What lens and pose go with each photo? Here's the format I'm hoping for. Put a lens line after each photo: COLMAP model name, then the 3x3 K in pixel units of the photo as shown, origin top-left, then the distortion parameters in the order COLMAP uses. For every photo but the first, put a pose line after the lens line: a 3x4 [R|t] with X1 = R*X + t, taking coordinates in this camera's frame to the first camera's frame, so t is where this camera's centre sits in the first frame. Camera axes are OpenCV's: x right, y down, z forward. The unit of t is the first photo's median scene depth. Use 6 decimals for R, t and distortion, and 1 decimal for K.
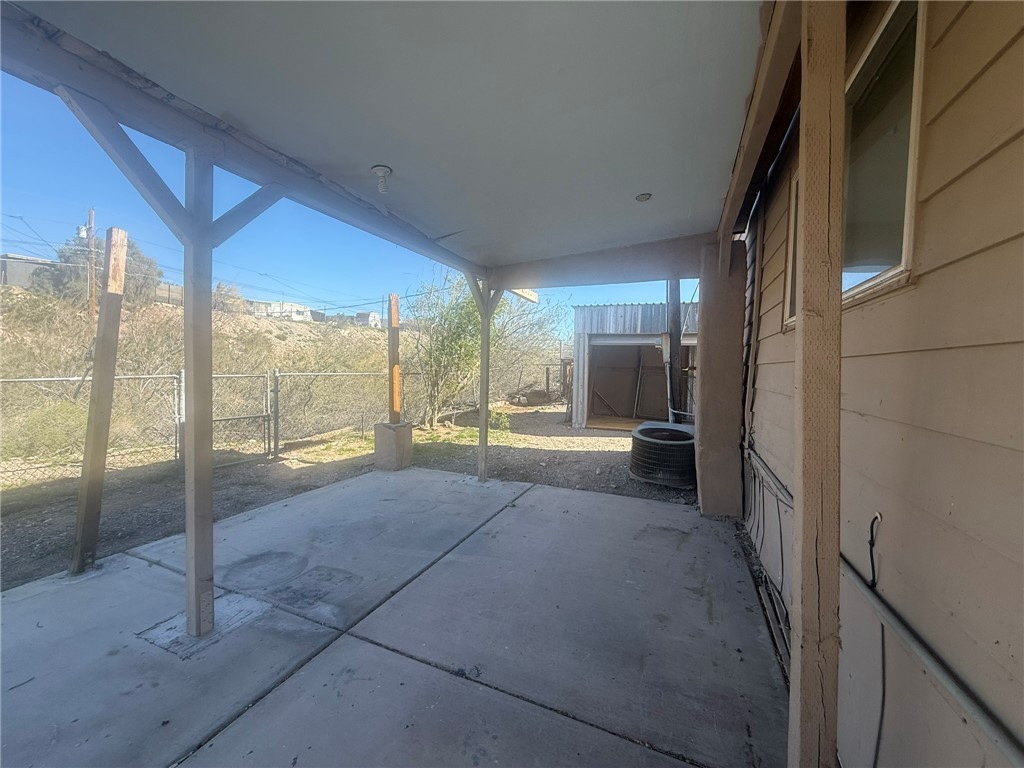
lens RADIAL K [[410.1, 0, 513.5], [0, 410.1, 376.5], [0, 0, 1]] dist [-0.000498, 0.000076]
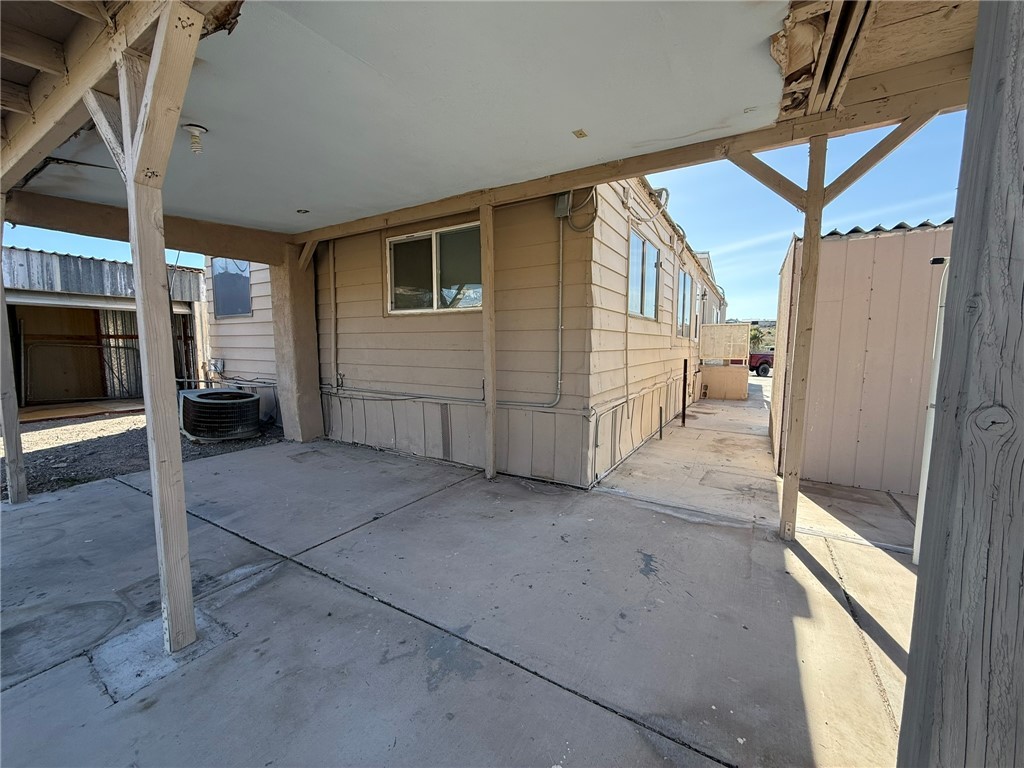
lens RADIAL K [[410.1, 0, 513.5], [0, 410.1, 381.7], [0, 0, 1]] dist [-0.000498, 0.000076]
pose [[0.134164, -0.116138, 0.984130, -1.074691], [0.024077, 0.993197, 0.113926, -0.009212], [-0.990667, 0.008410, 0.136048, 0.133666]]
